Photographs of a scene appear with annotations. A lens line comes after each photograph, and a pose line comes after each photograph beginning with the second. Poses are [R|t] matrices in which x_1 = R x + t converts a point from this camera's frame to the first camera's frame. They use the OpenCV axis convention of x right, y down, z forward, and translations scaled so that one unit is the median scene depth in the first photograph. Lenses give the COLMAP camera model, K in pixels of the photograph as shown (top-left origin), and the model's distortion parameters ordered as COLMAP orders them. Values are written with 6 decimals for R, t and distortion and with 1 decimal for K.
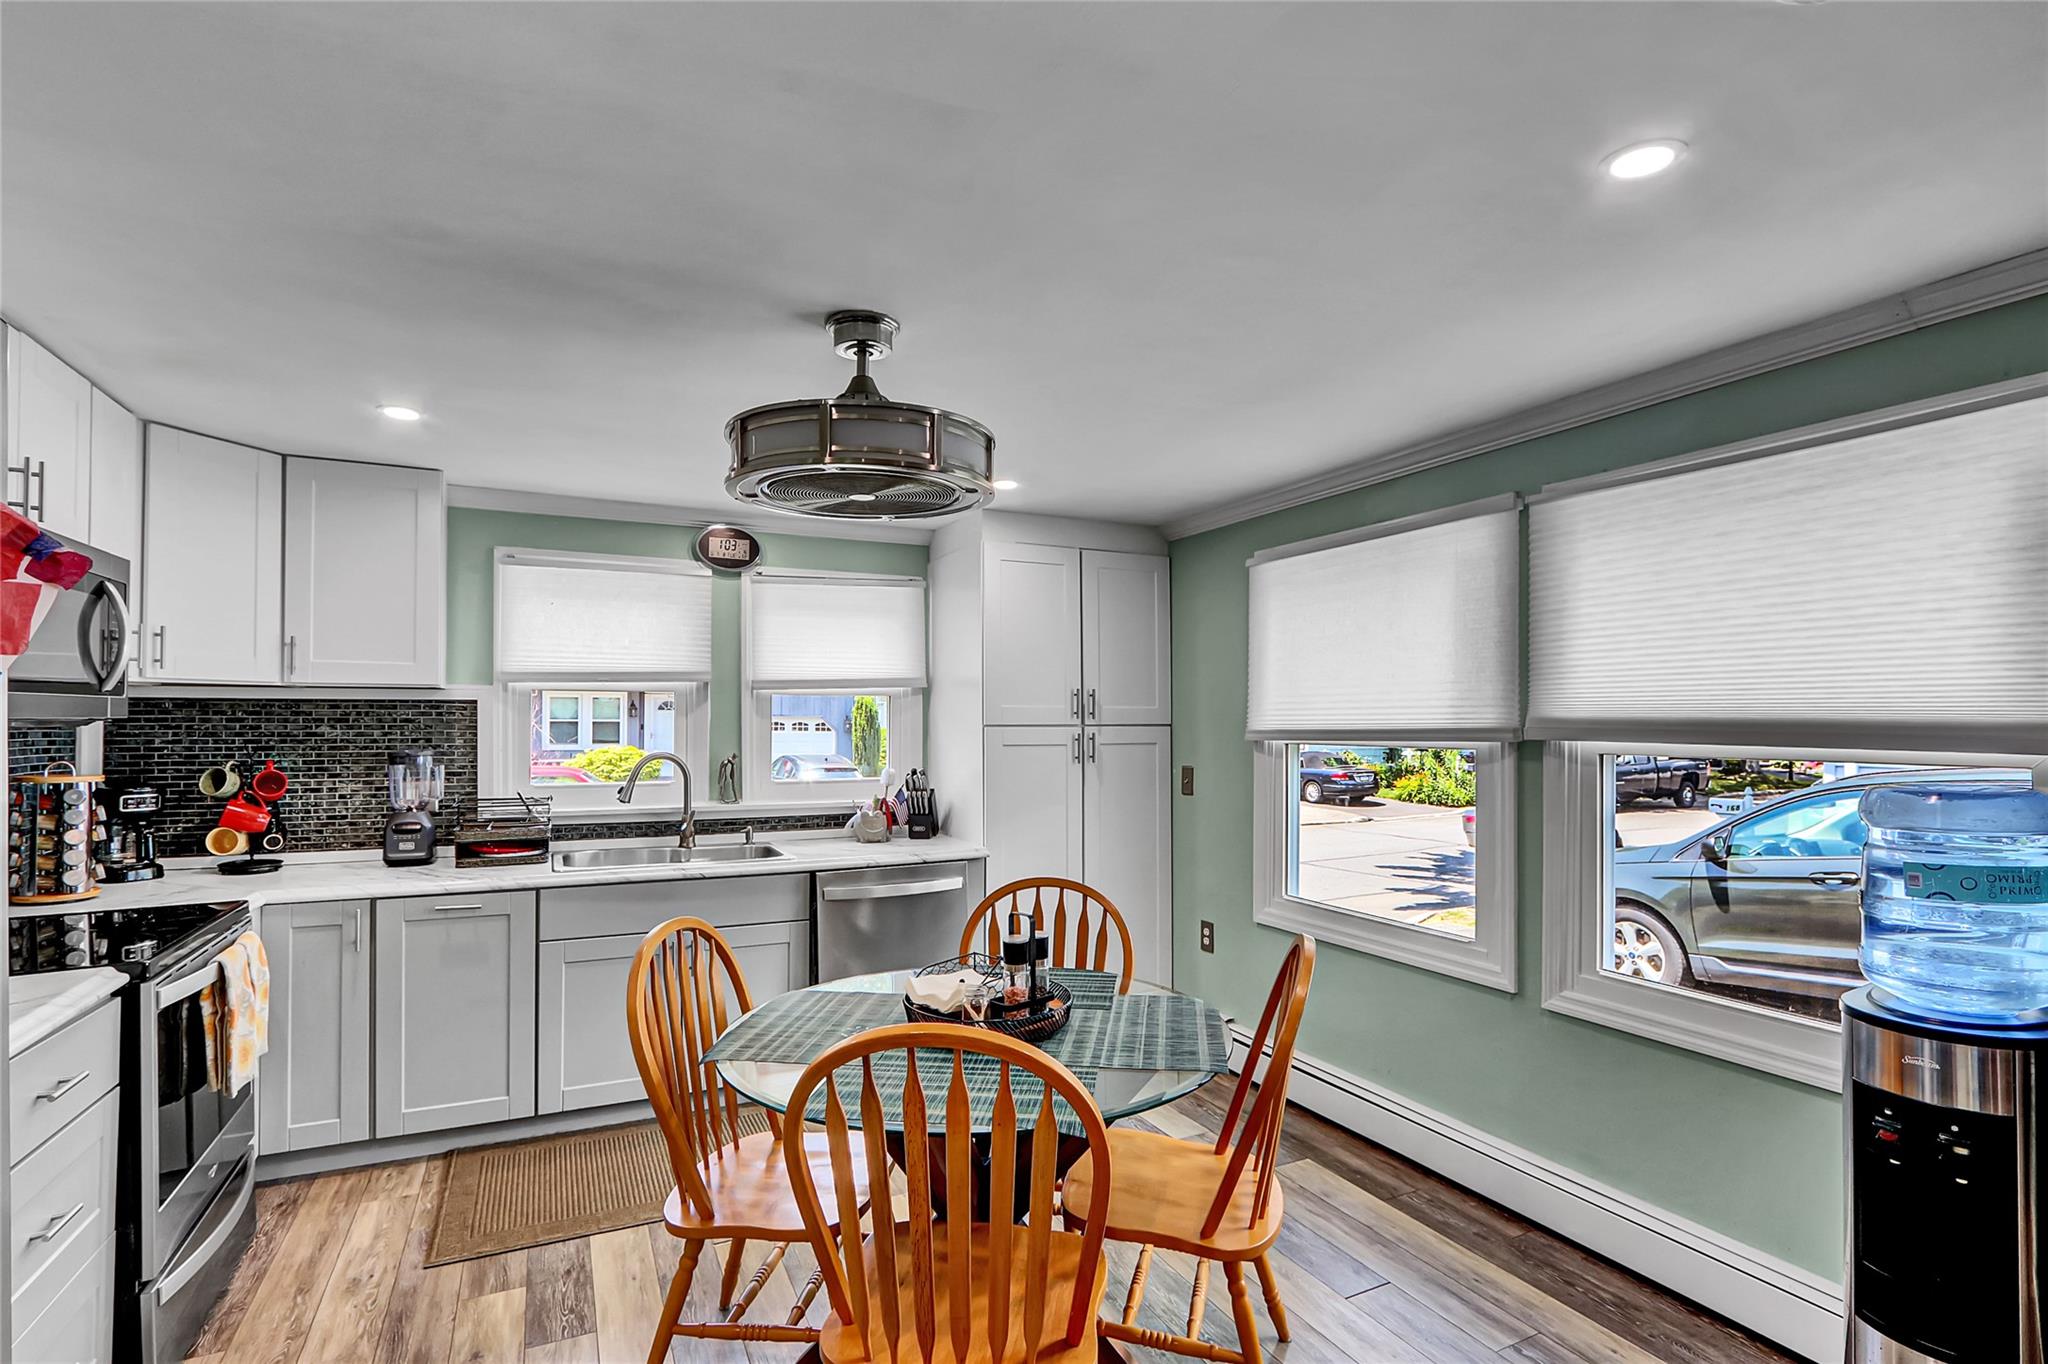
lens RADIAL K [[960.9, 0, 1011.4], [0, 960.9, 714.9], [0, 0, 1]] dist [-0.014130, 0.001885]
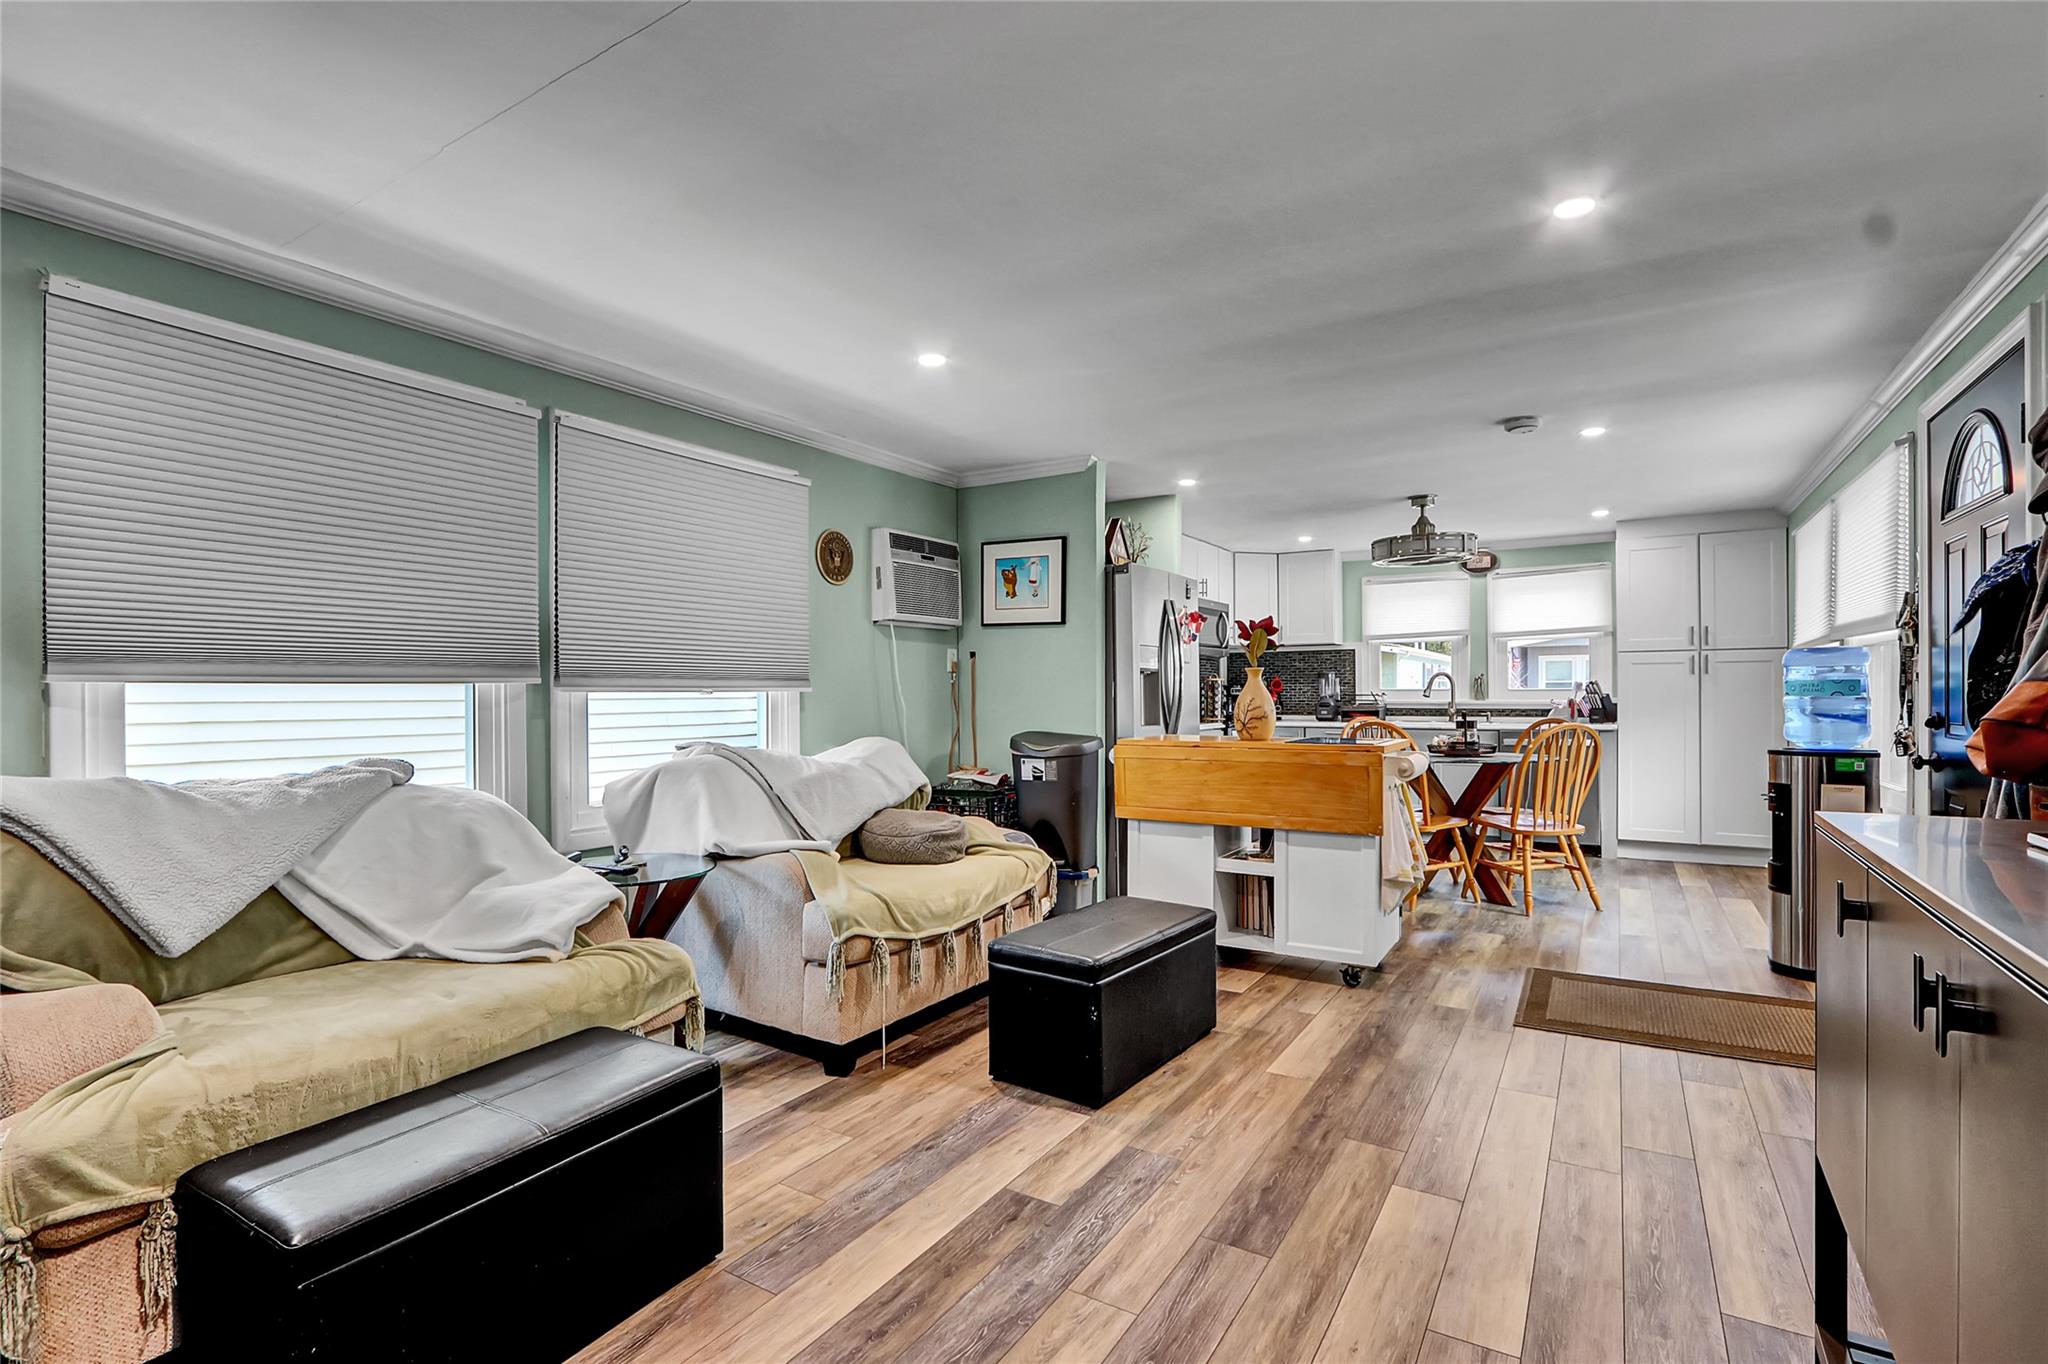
lens RADIAL K [[960.9, 0, 1017.2], [0, 960.9, 693.2], [0, 0, 1]] dist [-0.014130, 0.001885]
pose [[0.534197, -0.006360, -0.845336, 0.873085], [0.011460, 0.999934, -0.000281, 0.076084], [0.845283, -0.009538, 0.534234, -0.813047]]
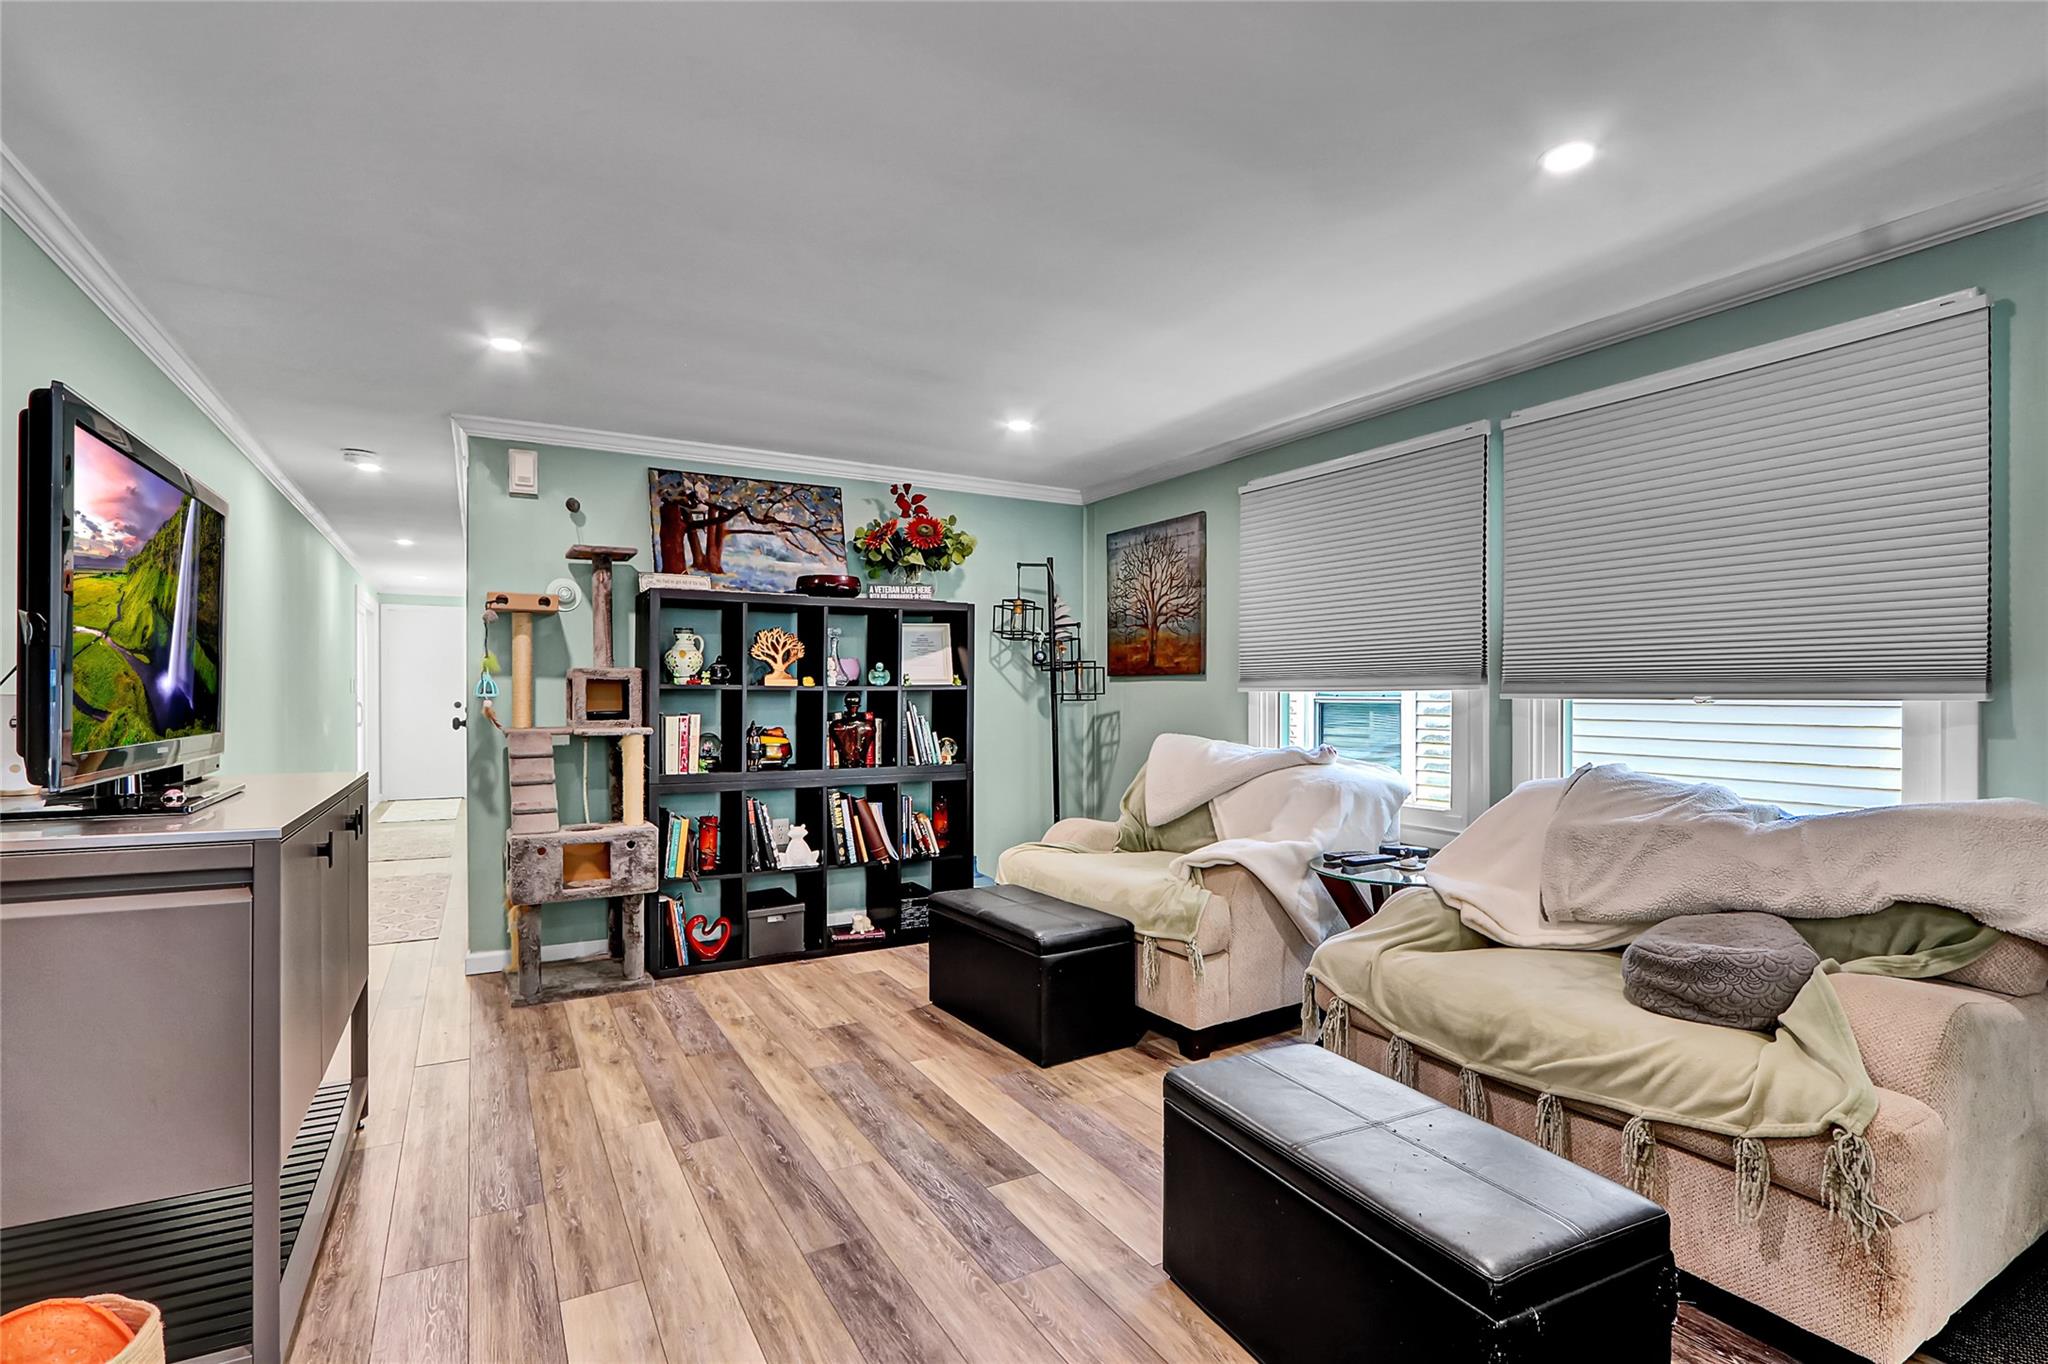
lens RADIAL K [[960.9, 0, 1005.1], [0, 960.9, 700.4], [0, 0, 1]] dist [-0.014130, 0.001885]
pose [[-0.998317, -0.006267, -0.057652, 0.422674], [-0.006250, 0.999980, -0.000473, 0.074914], [0.057654, -0.000112, -0.998337, 0.123506]]
